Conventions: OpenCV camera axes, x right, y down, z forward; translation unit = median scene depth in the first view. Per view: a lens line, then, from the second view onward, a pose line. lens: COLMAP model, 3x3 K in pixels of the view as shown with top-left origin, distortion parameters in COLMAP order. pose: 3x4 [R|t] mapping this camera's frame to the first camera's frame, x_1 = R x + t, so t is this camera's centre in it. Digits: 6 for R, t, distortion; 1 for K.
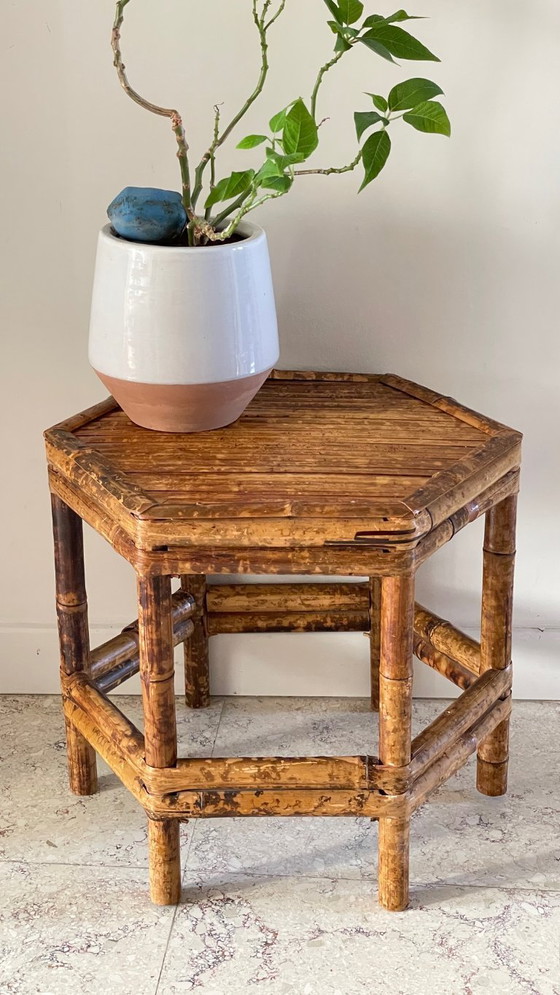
lens RADIAL K [[1610.6, 0, 280.0], [0, 1610.6, 497.5], [0, 0, 1]] dist [0.122698, 0.066443]
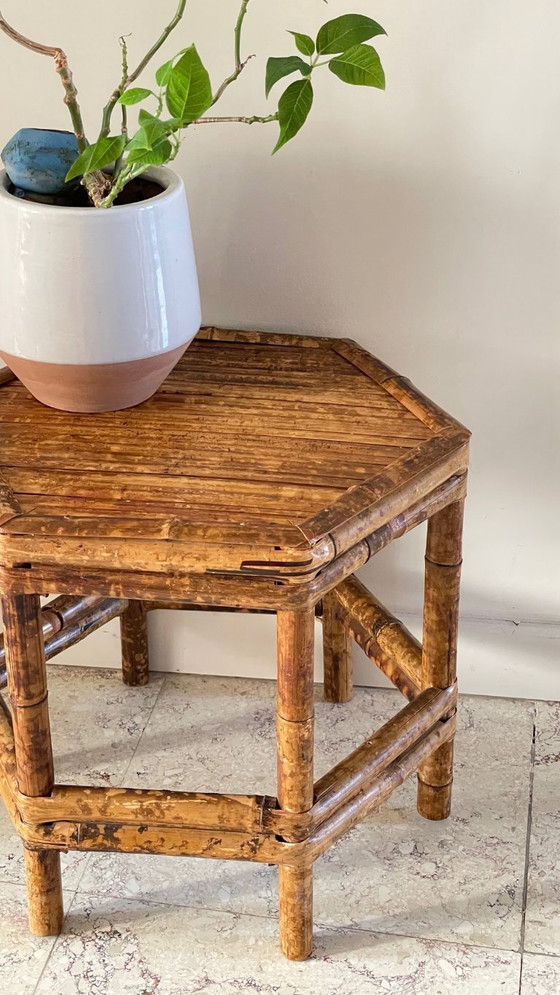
lens RADIAL K [[1614.8, 0, 272.5], [0, 1614.8, 491.9], [0, 0, 1]] dist [0.126478, -0.039709]
pose [[0.995393, 0.048456, -0.082735, 0.122125], [-0.039677, 0.993718, 0.104647, -0.097692], [0.087286, -0.100882, 0.991062, 0.135435]]
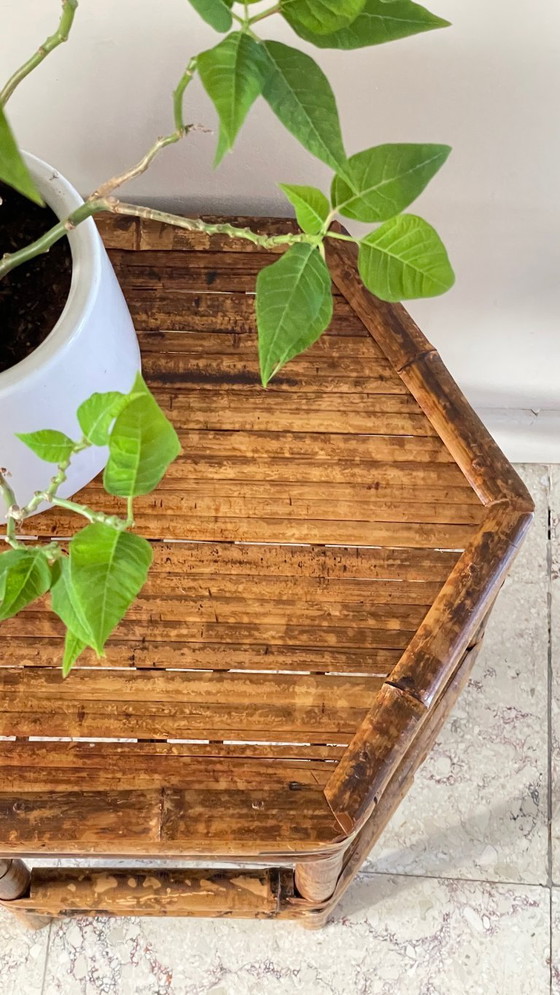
lens RADIAL K [[1610.6, 0, 280.0], [0, 1610.6, 497.5], [0, 0, 1]] dist [0.122698, 0.066443]
pose [[0.999695, -0.012569, 0.021257, 0.039598], [-0.006660, 0.691663, 0.722190, -0.512795], [-0.023780, -0.722111, 0.691368, 0.592121]]
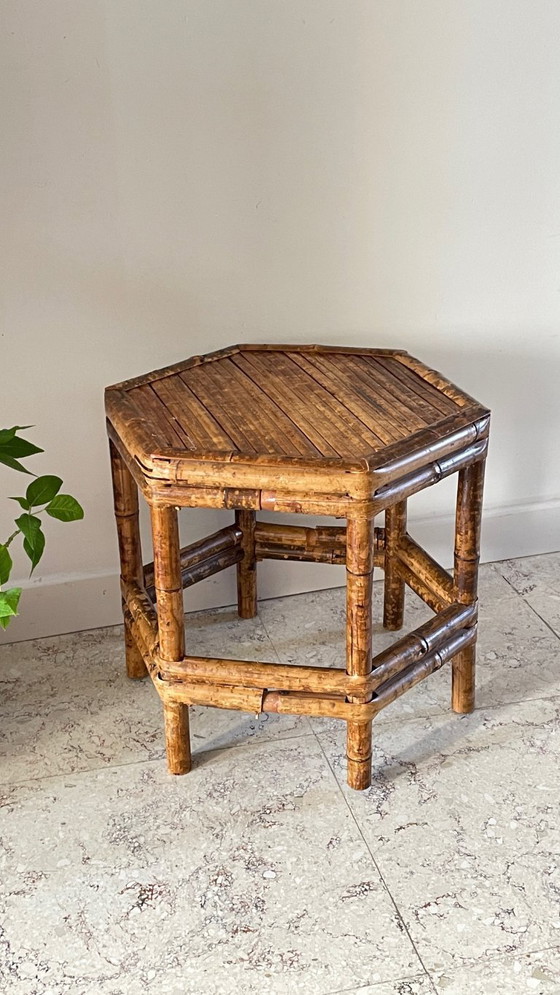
lens RADIAL K [[1184.0, 0, 295.4], [0, 1184.0, 509.3], [0, 0, 1]] dist [0.198953, -0.521473]
pose [[0.359668, 0.385718, -0.849624, 0.829075], [-0.340542, 0.902012, 0.265341, -0.211350], [0.868717, 0.193898, 0.455778, 0.634957]]
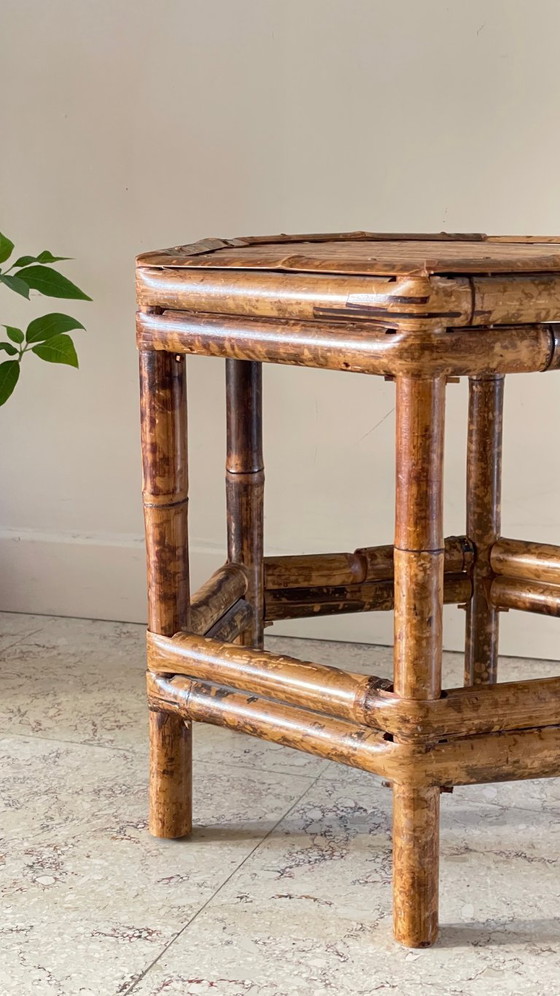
lens RADIAL K [[1525.3, 0, 280.0], [0, 1525.3, 498.0], [0, 0, 1]] dist [0.007798, 0.016911]
pose [[0.755058, 0.135837, -0.641432, 0.406314], [-0.247804, 0.964862, -0.087371, 0.151642], [0.607025, 0.224920, 0.762188, 0.476201]]
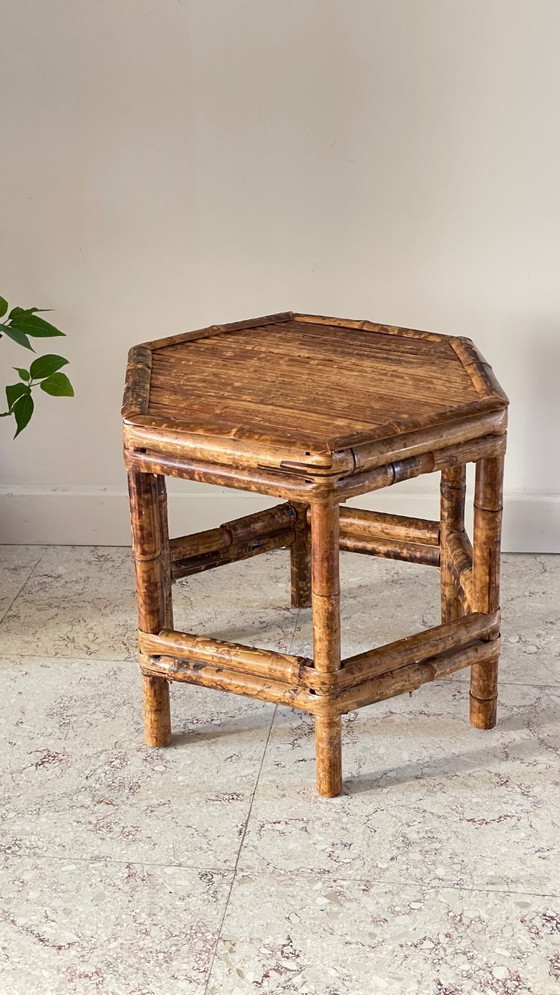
lens RADIAL K [[1488.9, 0, 280.0], [0, 1488.9, 497.5], [0, 0, 1]] dist [0.093096, 0.004434]
pose [[0.905579, 0.160117, -0.392797, 0.431624], [-0.145061, 0.987088, 0.067936, -0.022685], [0.398603, -0.004542, 0.917112, 0.016707]]
